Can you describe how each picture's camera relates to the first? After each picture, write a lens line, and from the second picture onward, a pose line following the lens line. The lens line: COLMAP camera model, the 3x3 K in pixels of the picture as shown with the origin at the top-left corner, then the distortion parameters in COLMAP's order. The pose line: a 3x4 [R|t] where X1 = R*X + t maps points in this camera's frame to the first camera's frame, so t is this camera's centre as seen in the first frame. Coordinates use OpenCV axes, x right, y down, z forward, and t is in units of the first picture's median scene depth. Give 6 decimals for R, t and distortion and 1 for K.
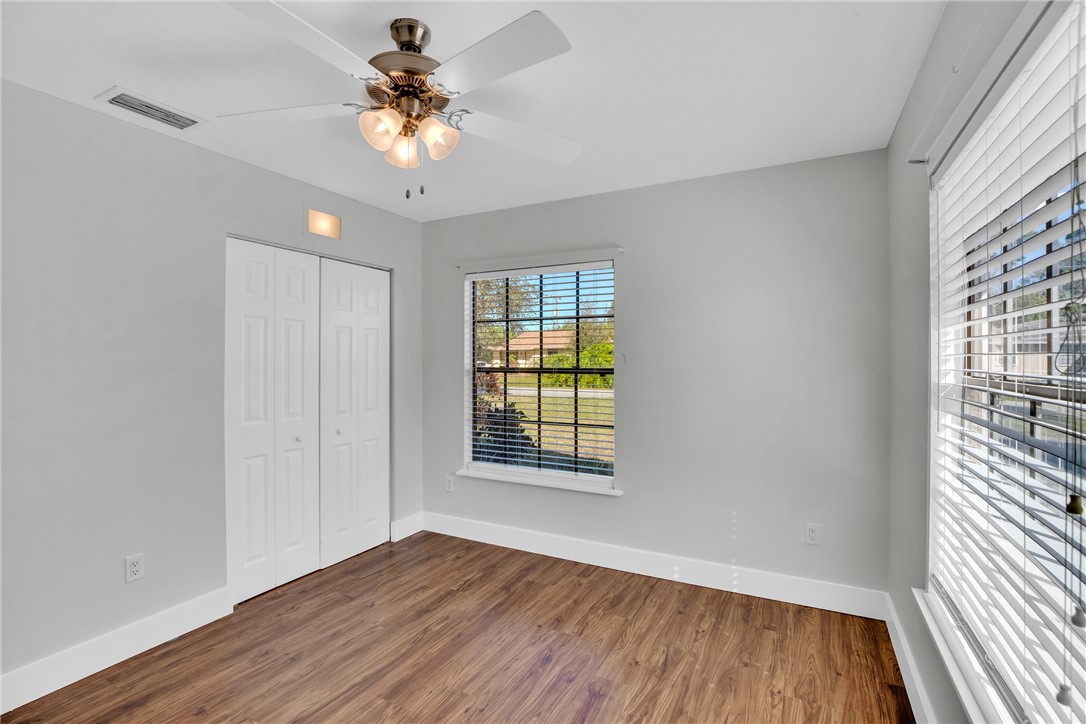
lens RADIAL K [[501.2, 0, 548.3], [0, 501.2, 363.8], [0, 0, 1]] dist [-0.036294, 0.008586]
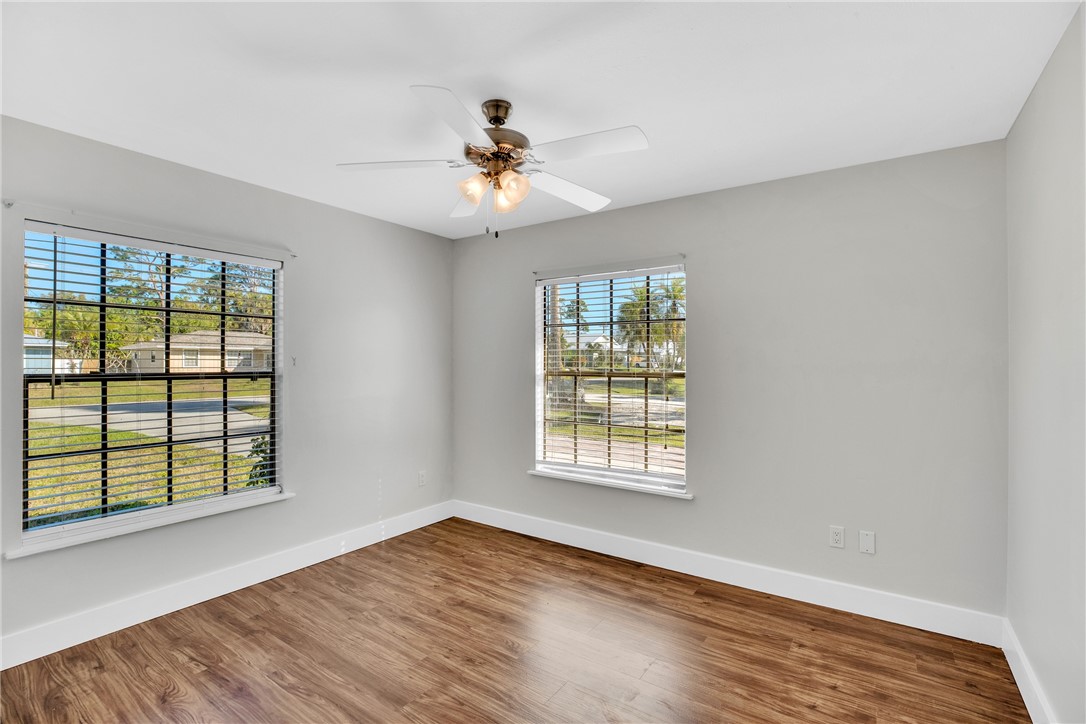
lens RADIAL K [[501.2, 0, 548.0], [0, 501.2, 358.8], [0, 0, 1]] dist [-0.036294, 0.008586]
pose [[0.113151, 0.013954, 0.993480, -0.947341], [0.004013, 0.999887, -0.014501, -0.000180], [-0.993570, 0.005628, 0.113082, 0.438756]]
